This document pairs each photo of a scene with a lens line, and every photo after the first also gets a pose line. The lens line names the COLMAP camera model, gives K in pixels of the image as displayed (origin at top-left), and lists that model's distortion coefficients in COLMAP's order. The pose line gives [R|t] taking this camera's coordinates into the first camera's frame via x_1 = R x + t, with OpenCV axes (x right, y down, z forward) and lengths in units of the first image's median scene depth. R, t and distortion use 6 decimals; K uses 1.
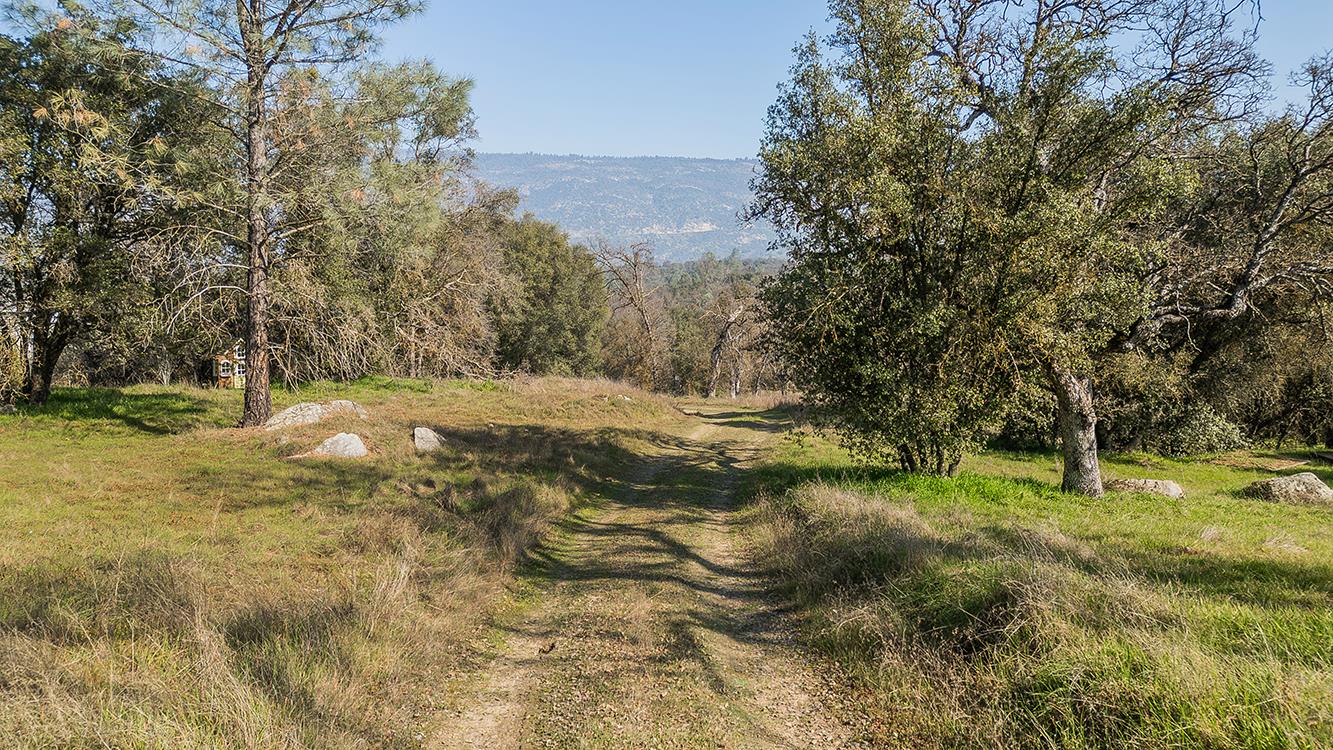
lens RADIAL K [[928.9, 0, 667.6], [0, 928.9, 374.3], [0, 0, 1]] dist [0.076101, -0.044912]
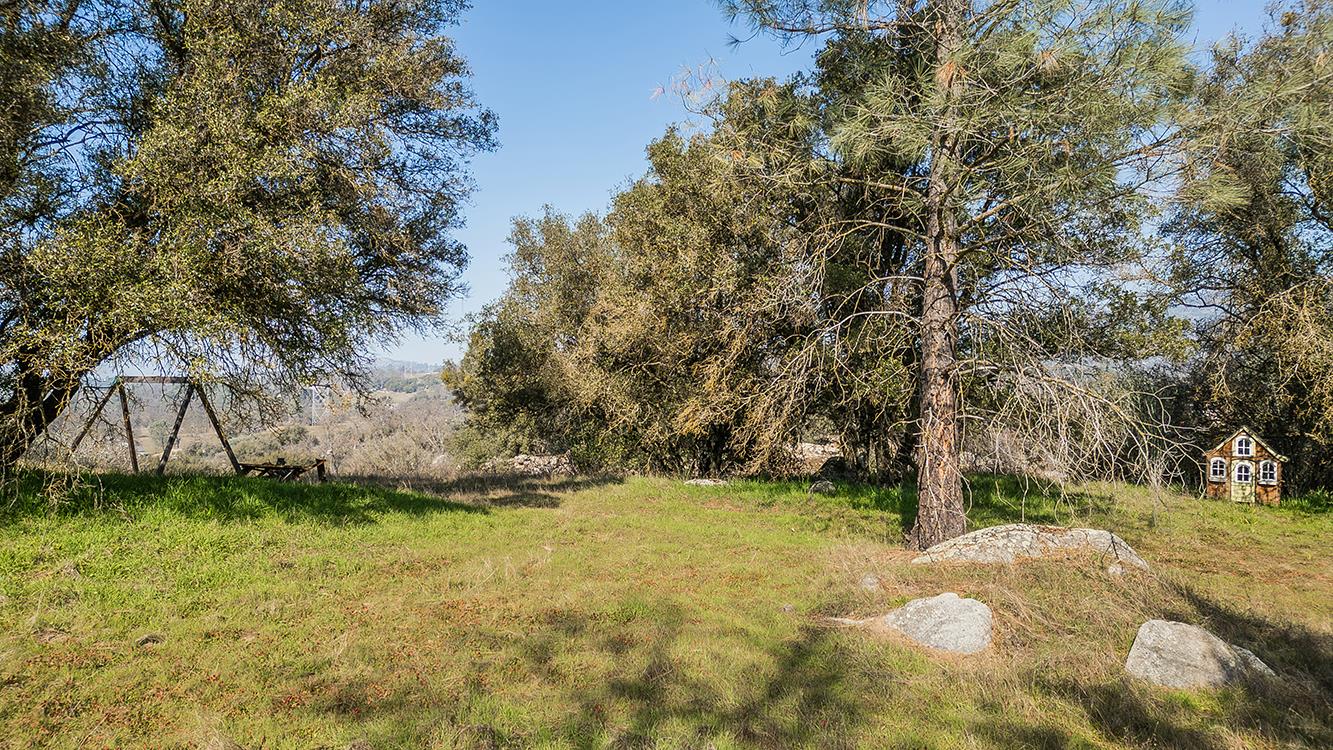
lens RADIAL K [[928.9, 0, 666.5], [0, 928.9, 375.9], [0, 0, 1]] dist [0.076101, -0.044912]
pose [[0.337232, -0.018251, -0.941245, 0.033002], [-0.085872, 0.995048, -0.050060, -0.005149], [0.937497, 0.097709, 0.333995, 0.402973]]
